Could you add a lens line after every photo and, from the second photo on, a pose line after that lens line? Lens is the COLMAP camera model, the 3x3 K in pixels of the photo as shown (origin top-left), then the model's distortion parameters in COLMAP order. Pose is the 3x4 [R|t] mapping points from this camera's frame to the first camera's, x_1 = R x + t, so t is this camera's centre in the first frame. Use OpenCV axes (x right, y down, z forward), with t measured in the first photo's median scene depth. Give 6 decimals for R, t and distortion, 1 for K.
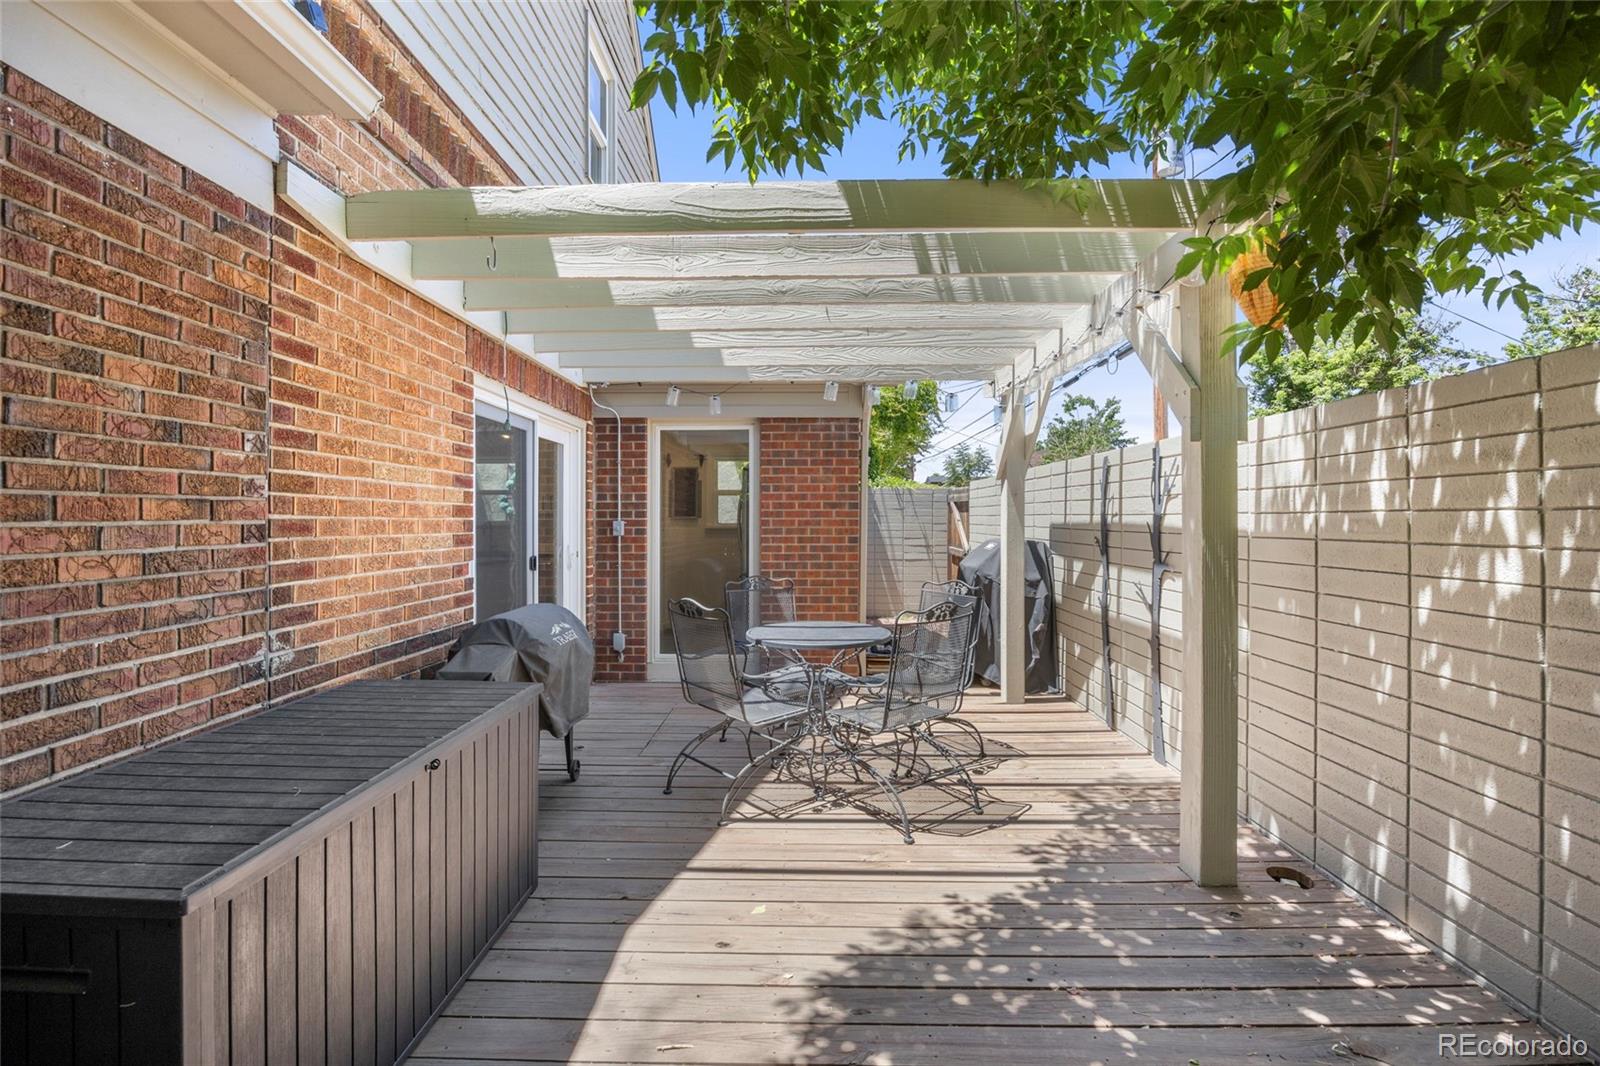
lens RADIAL K [[729.9, 0, 802.8], [0, 729.9, 498.4], [0, 0, 1]] dist [-0.010864, 0.000257]
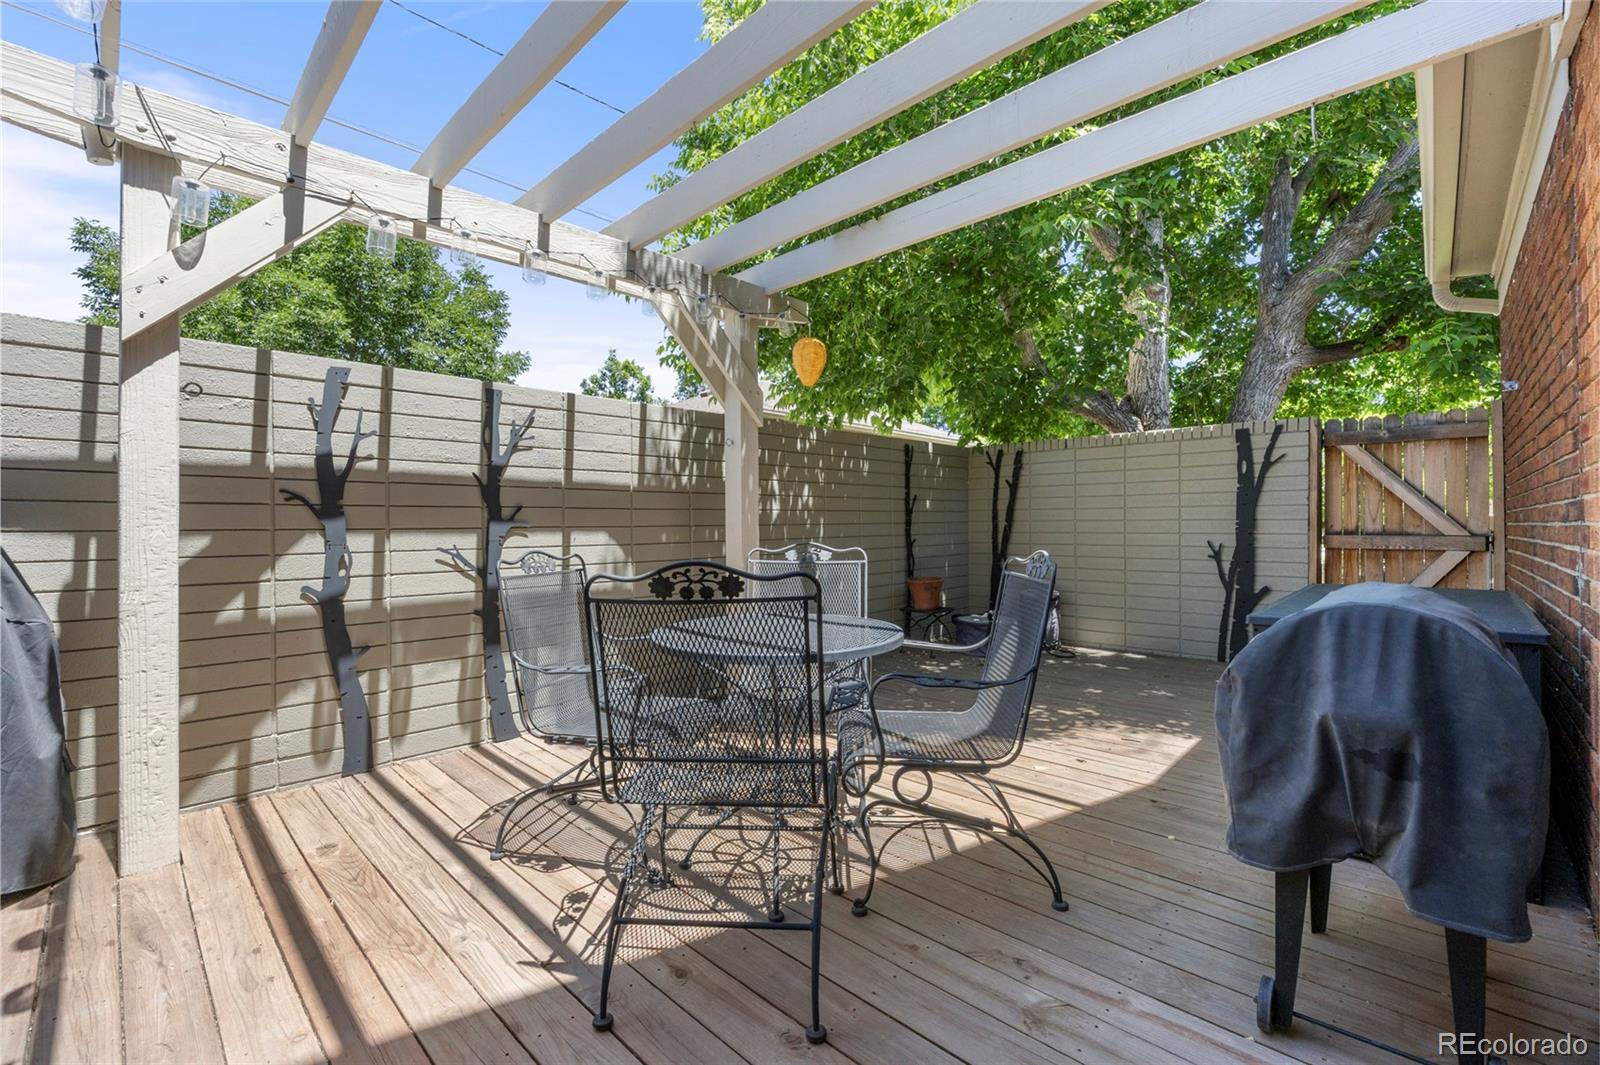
lens RADIAL K [[697.1, 0, 823.3], [0, 697.1, 538.3], [0, 0, 1]] dist [0.001399, 0.000363]
pose [[-0.759119, 0.003211, 0.650944, -0.479979], [-0.000390, 0.999985, -0.005388, 0.154585], [-0.650952, -0.004344, -0.759106, 1.848849]]
